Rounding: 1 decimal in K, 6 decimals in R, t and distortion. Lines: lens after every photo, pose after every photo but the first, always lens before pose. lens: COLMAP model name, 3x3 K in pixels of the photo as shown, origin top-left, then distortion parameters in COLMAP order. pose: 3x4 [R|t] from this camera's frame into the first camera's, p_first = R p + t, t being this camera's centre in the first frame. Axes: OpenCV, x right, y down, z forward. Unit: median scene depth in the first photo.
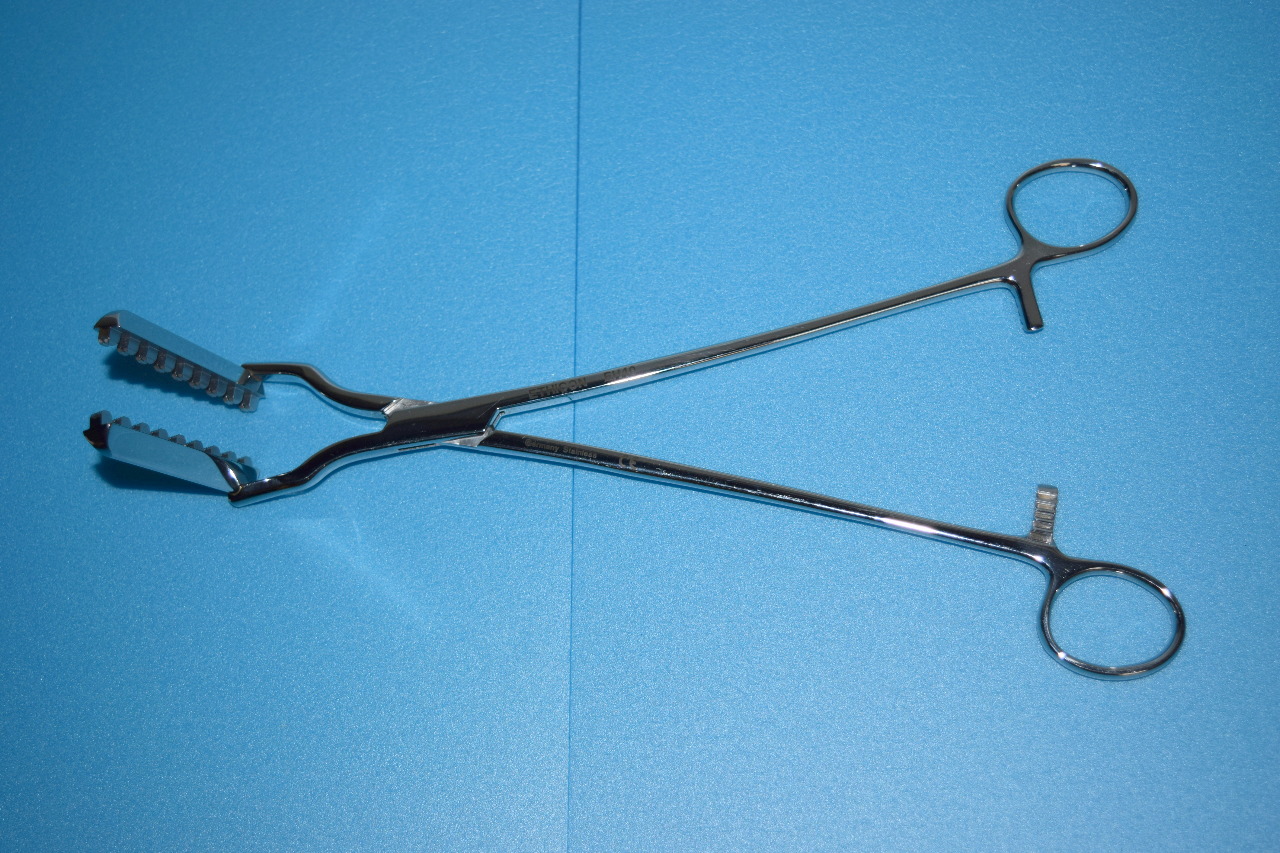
lens RADIAL K [[1769.4, 0, 640.0], [0, 1769.4, 426.5], [0, 0, 1]] dist [-0.003760, -0.000940]
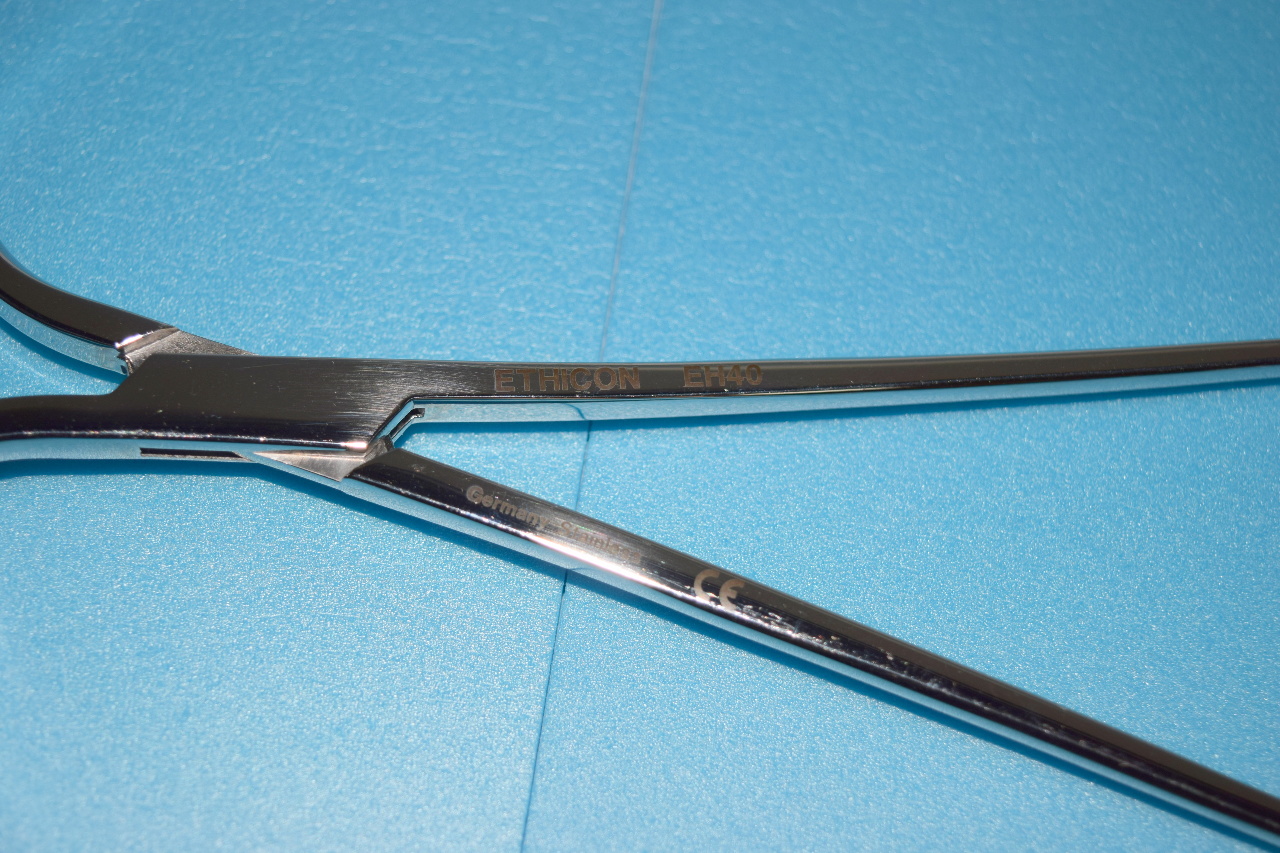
lens RADIAL K [[2232.9, 0, 640.0], [0, 2232.9, 426.5], [0, 0, 1]] dist [-0.008279, 0.110856]
pose [[0.984284, 0.176029, -0.014134, -0.020029], [-0.176413, 0.983751, -0.033350, 0.004427], [0.008033, 0.035319, 0.999344, 0.494129]]
